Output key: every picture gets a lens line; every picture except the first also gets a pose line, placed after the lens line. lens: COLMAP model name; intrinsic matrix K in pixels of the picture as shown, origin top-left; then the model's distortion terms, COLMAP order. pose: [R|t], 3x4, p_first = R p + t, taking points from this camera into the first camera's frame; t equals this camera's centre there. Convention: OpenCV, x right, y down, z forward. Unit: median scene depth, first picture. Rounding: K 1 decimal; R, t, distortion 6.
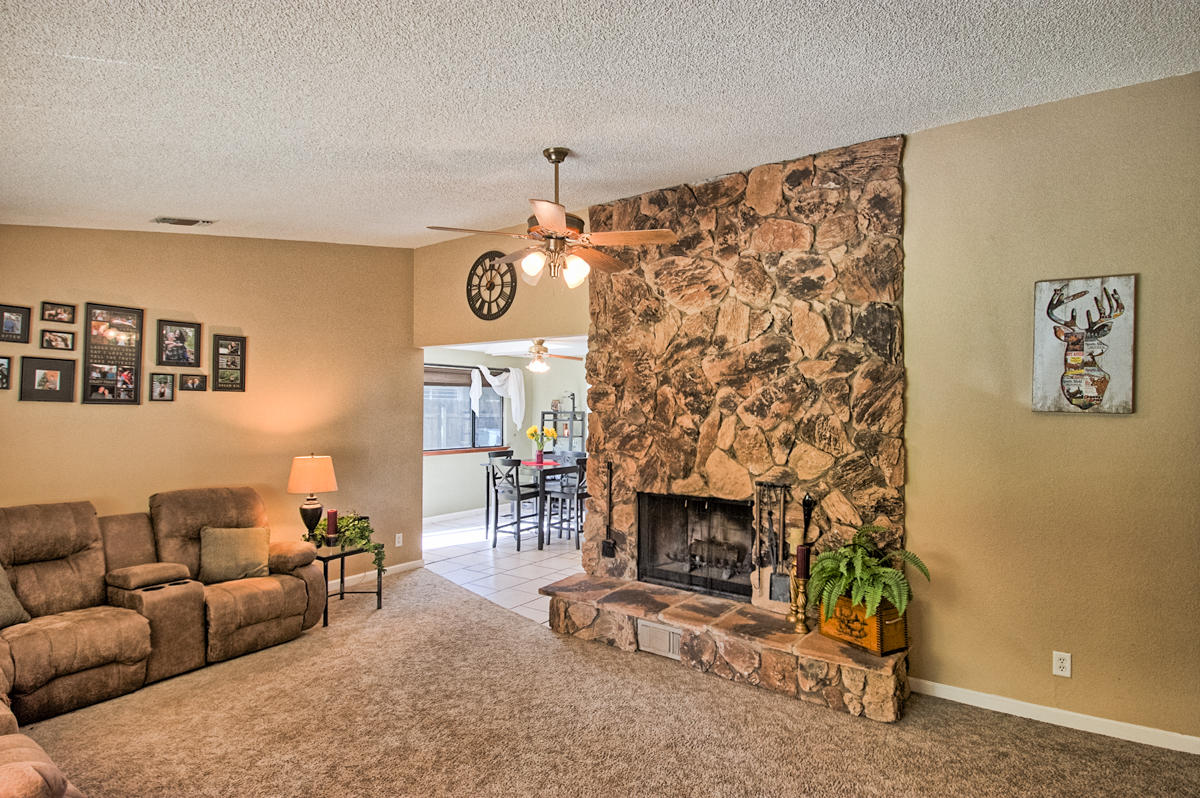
lens RADIAL K [[623.1, 0, 605.9], [0, 623.1, 404.5], [0, 0, 1]] dist [0.000625, -0.004989]
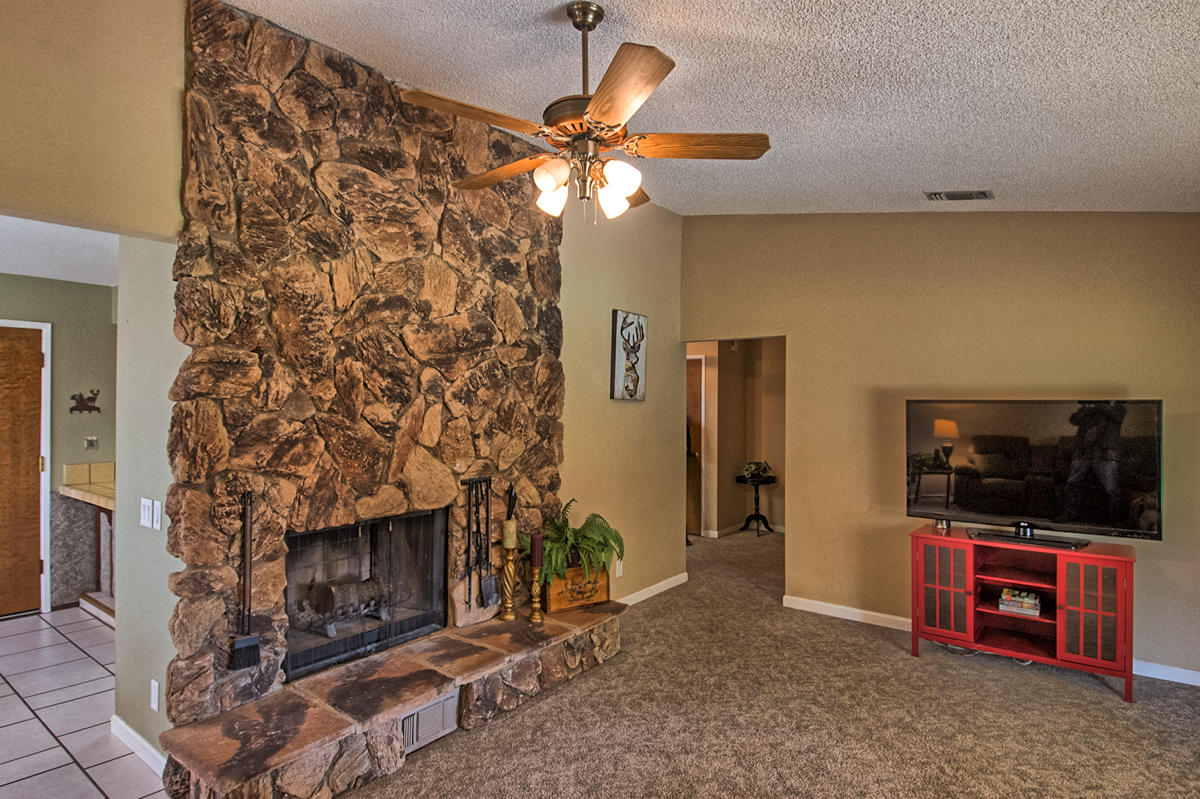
lens RADIAL K [[623.1, 0, 607.0], [0, 623.1, 402.9], [0, 0, 1]] dist [0.000625, -0.004989]
pose [[0.030757, -0.004143, 0.999518, -0.586687], [-0.010846, 0.999931, 0.004478, 0.010799], [-0.999468, -0.010979, 0.030710, 0.752003]]
